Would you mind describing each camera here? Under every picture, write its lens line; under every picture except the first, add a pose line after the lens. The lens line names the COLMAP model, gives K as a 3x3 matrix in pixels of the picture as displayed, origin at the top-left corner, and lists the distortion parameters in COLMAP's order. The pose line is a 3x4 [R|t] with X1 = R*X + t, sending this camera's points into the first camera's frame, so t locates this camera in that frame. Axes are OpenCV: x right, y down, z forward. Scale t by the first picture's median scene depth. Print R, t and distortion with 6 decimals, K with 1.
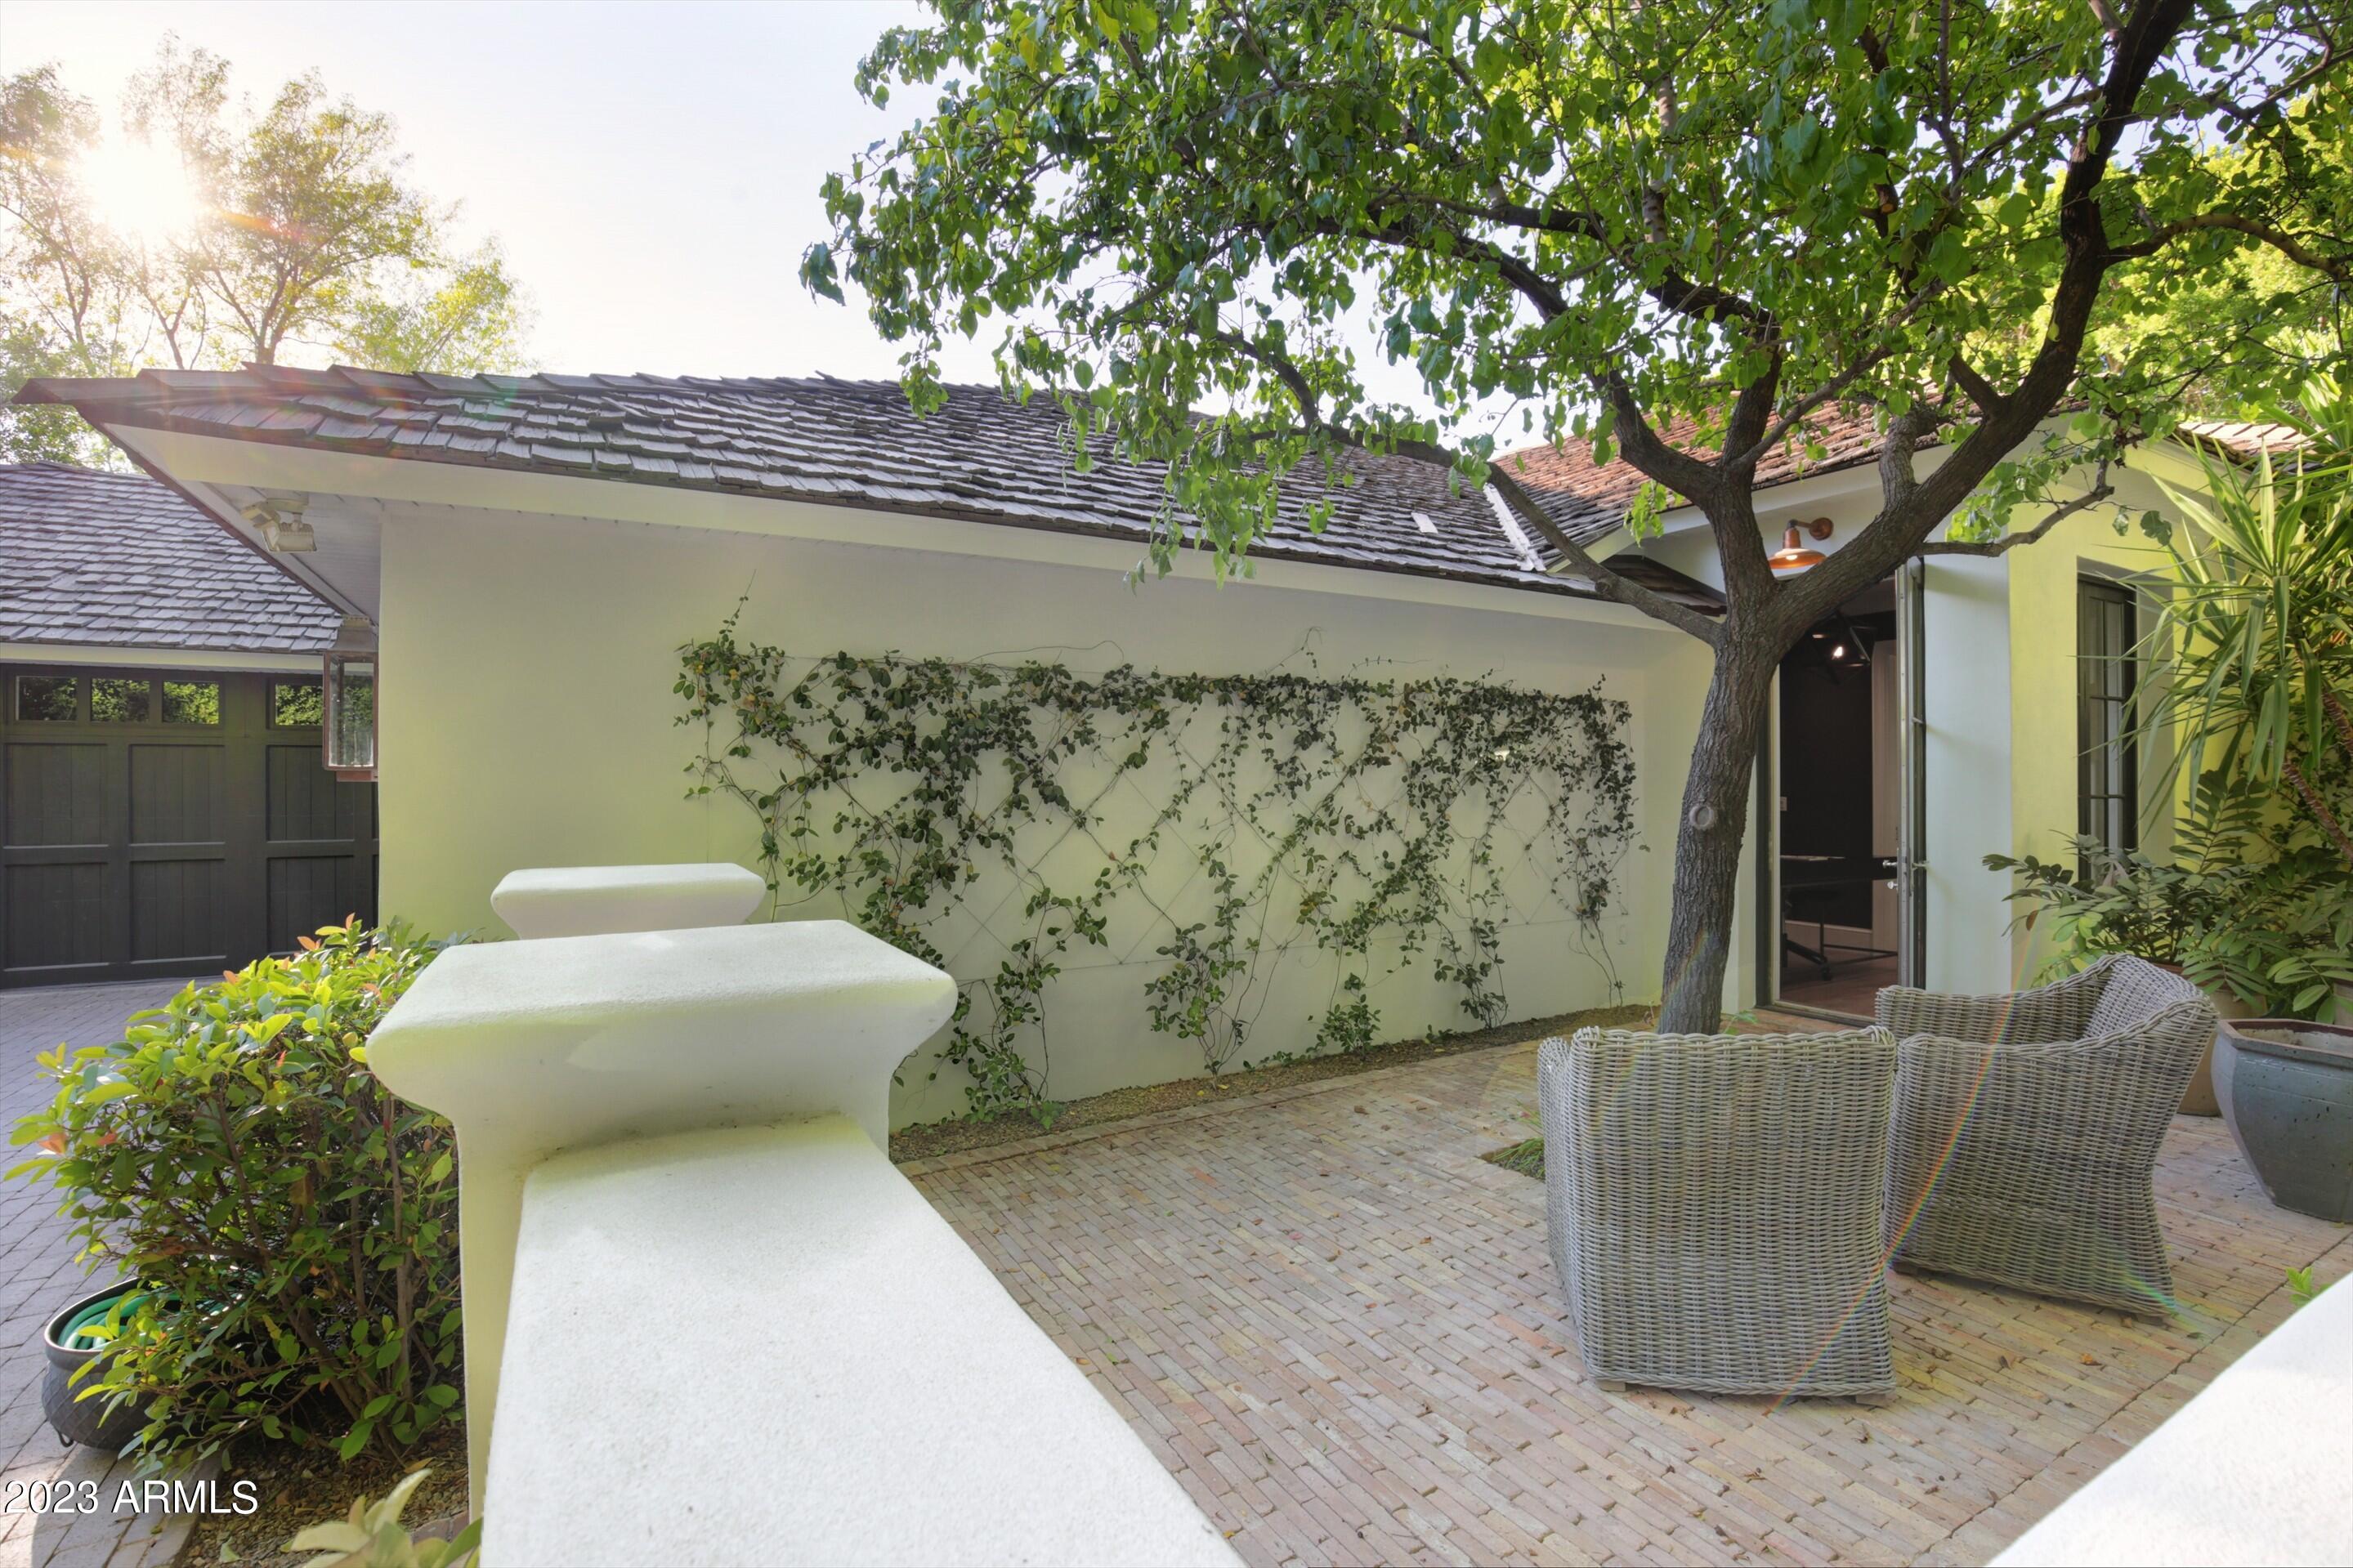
lens RADIAL K [[1081.1, 0, 1180.9], [0, 1081.1, 779.3], [0, 0, 1]] dist [-0.030959, 0.004614]
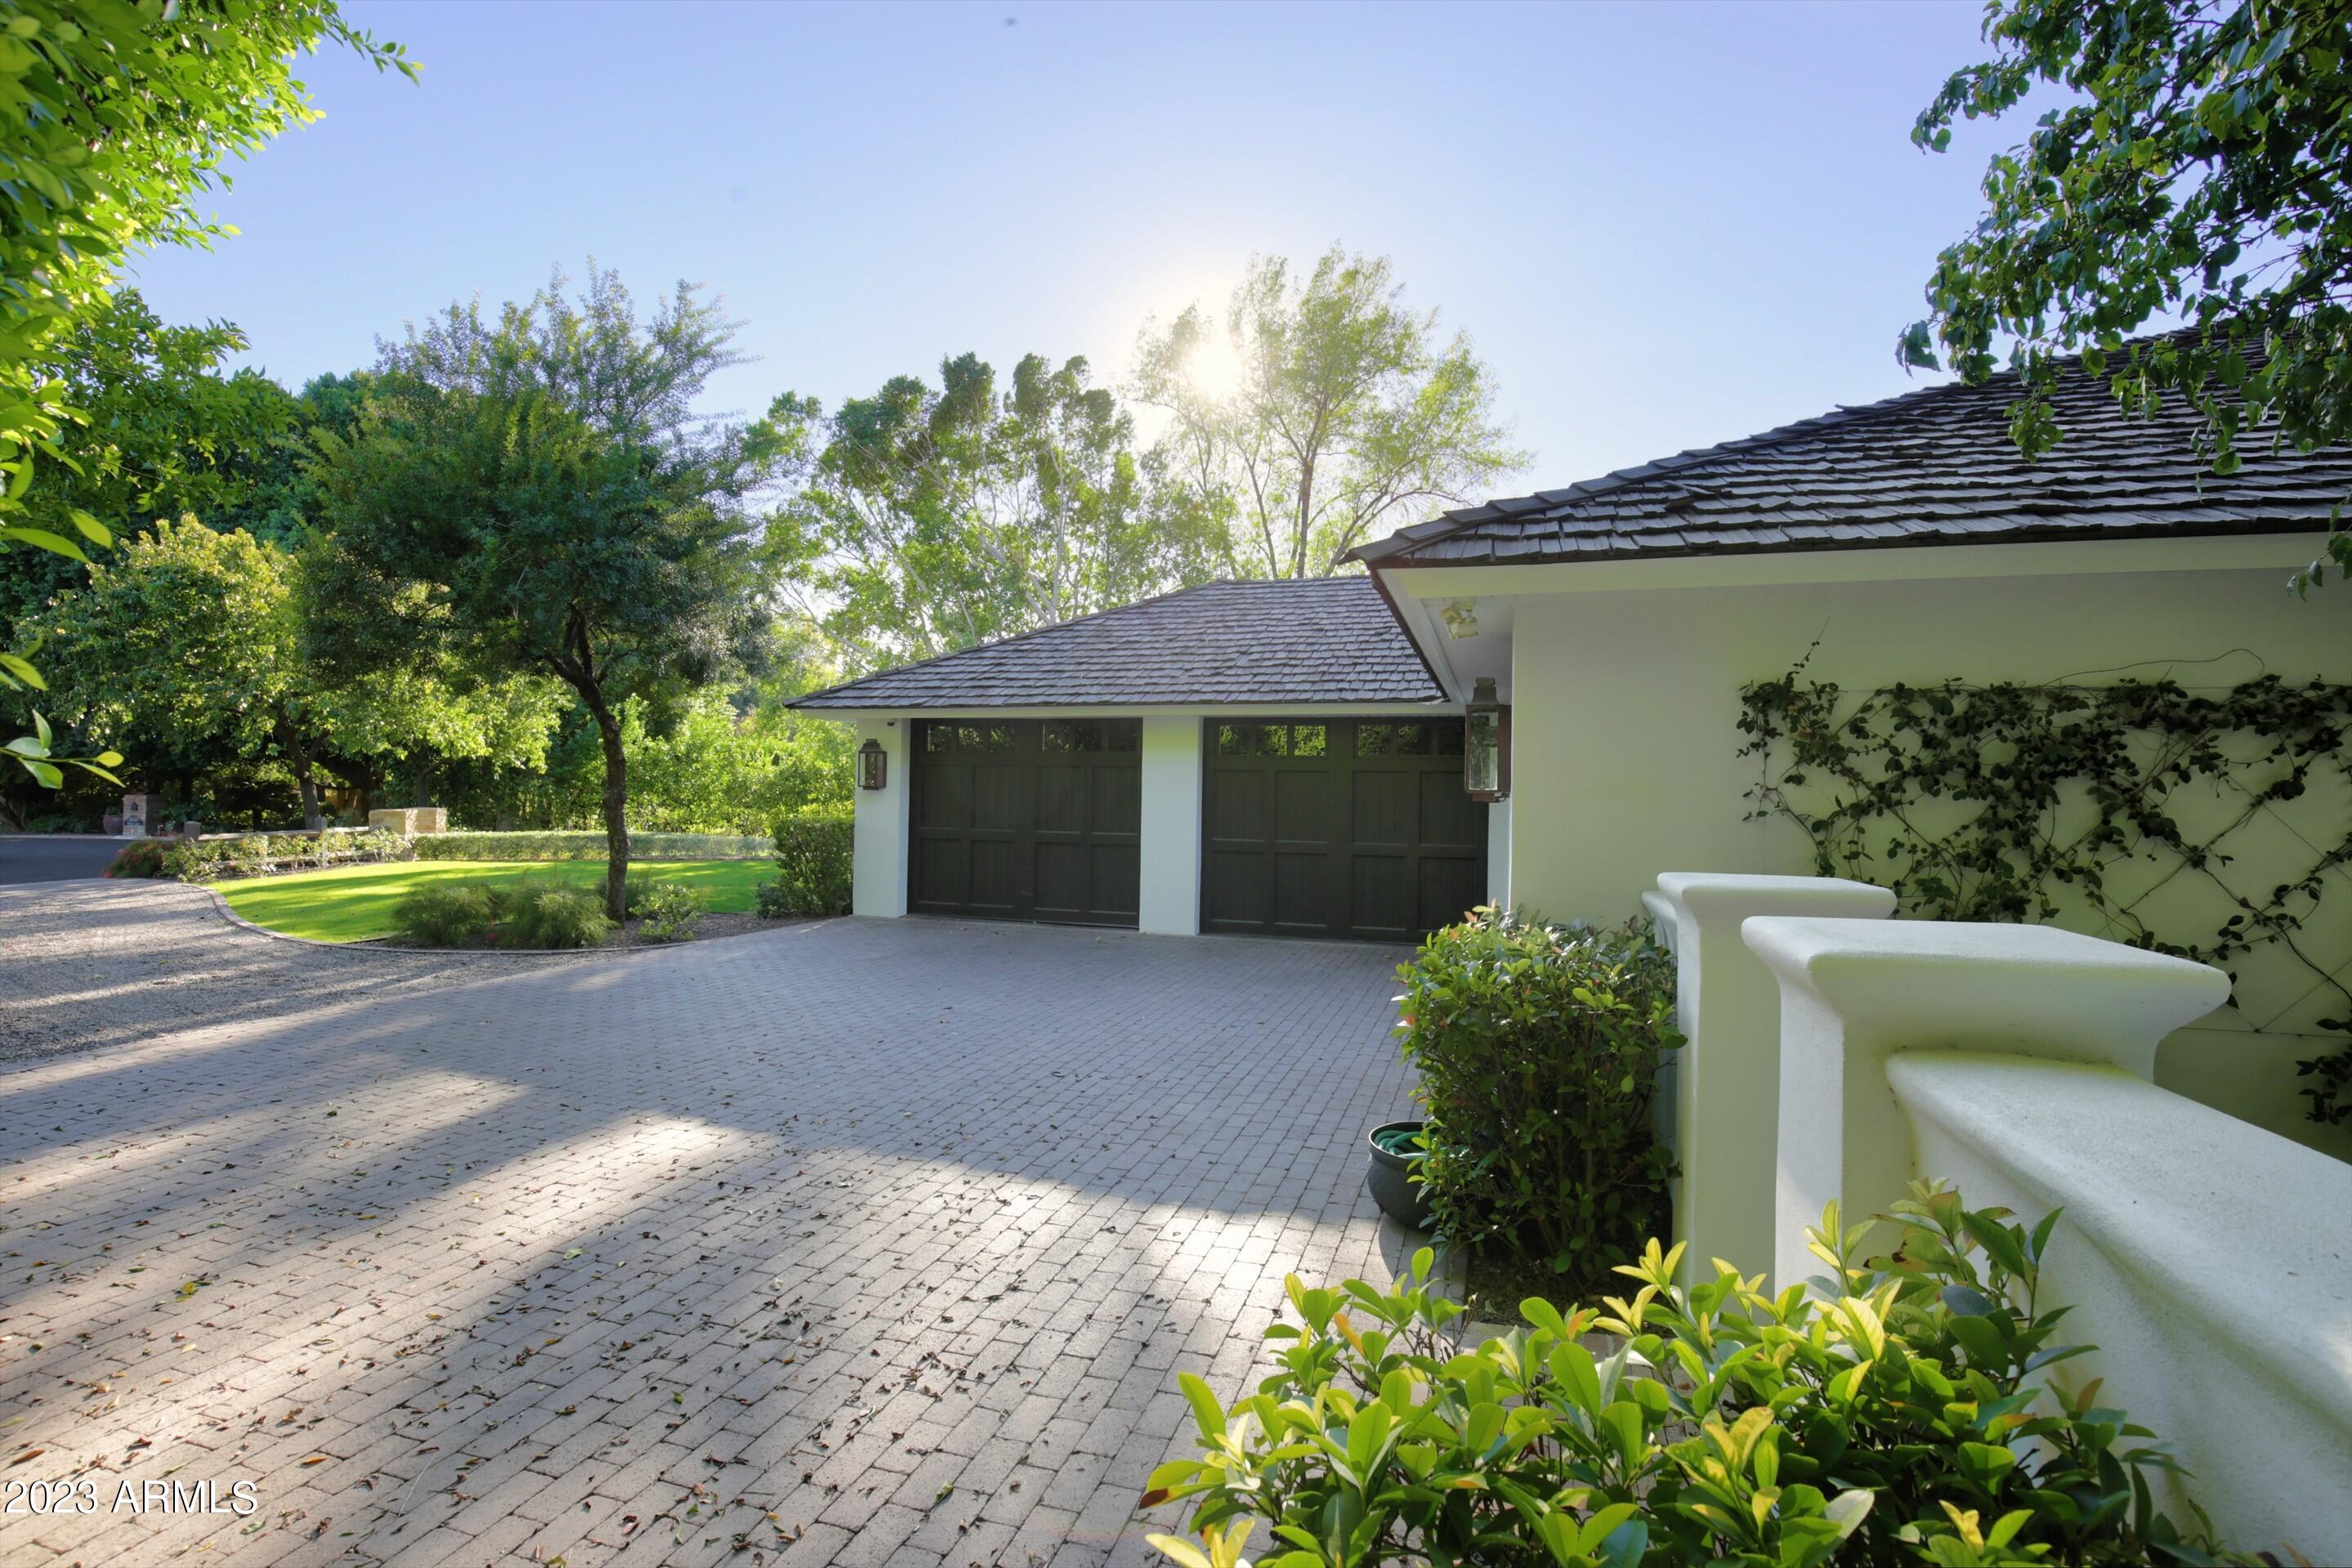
lens RADIAL K [[1080.7, 0, 1174.4], [0, 1080.7, 778.3], [0, 0, 1]] dist [-0.030959, 0.004614]
pose [[0.684255, 0.001515, -0.729241, -0.040703], [-0.016456, 0.999775, -0.013364, -0.001587], [0.729057, 0.021145, 0.684126, -0.193492]]
